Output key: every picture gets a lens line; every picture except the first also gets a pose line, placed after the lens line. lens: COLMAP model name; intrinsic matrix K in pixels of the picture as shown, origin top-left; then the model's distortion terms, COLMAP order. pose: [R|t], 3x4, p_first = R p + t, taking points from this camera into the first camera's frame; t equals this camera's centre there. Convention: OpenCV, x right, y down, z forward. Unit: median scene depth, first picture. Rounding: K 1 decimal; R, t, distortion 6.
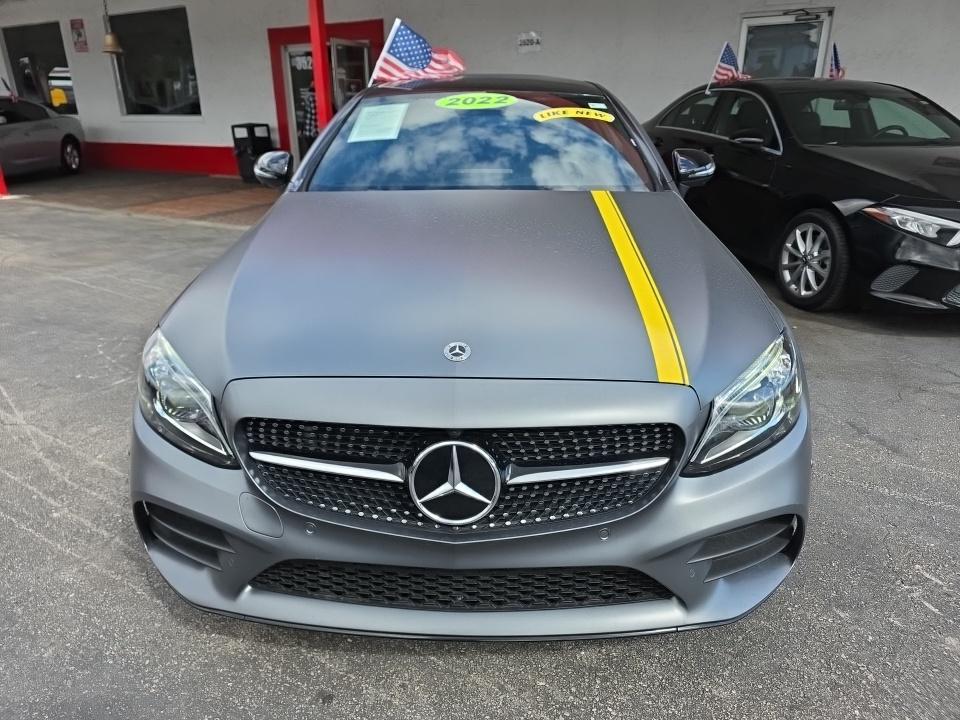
lens RADIAL K [[640.9, 0, 486.6], [0, 640.9, 362.7], [0, 0, 1]] dist [0.027090, -0.021475]
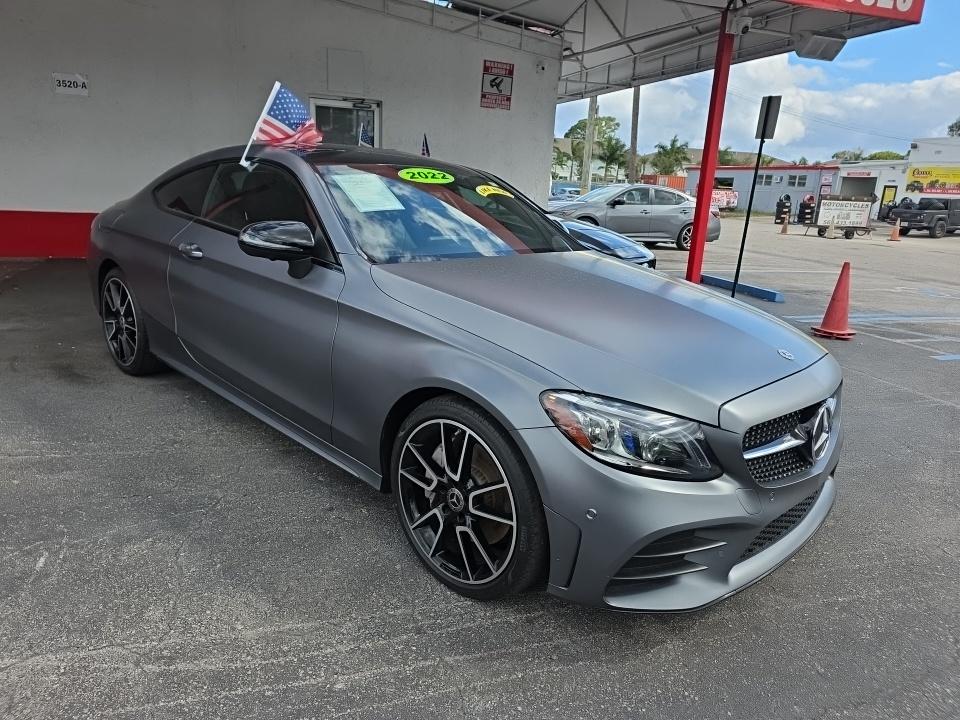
lens RADIAL K [[640.9, 0, 486.6], [0, 640.9, 362.7], [0, 0, 1]] dist [0.027090, -0.021475]
pose [[0.652935, -0.162203, 0.739842, -0.694382], [0.220130, 0.975275, 0.019547, -0.077372], [-0.724720, 0.150098, 0.672496, 0.194328]]
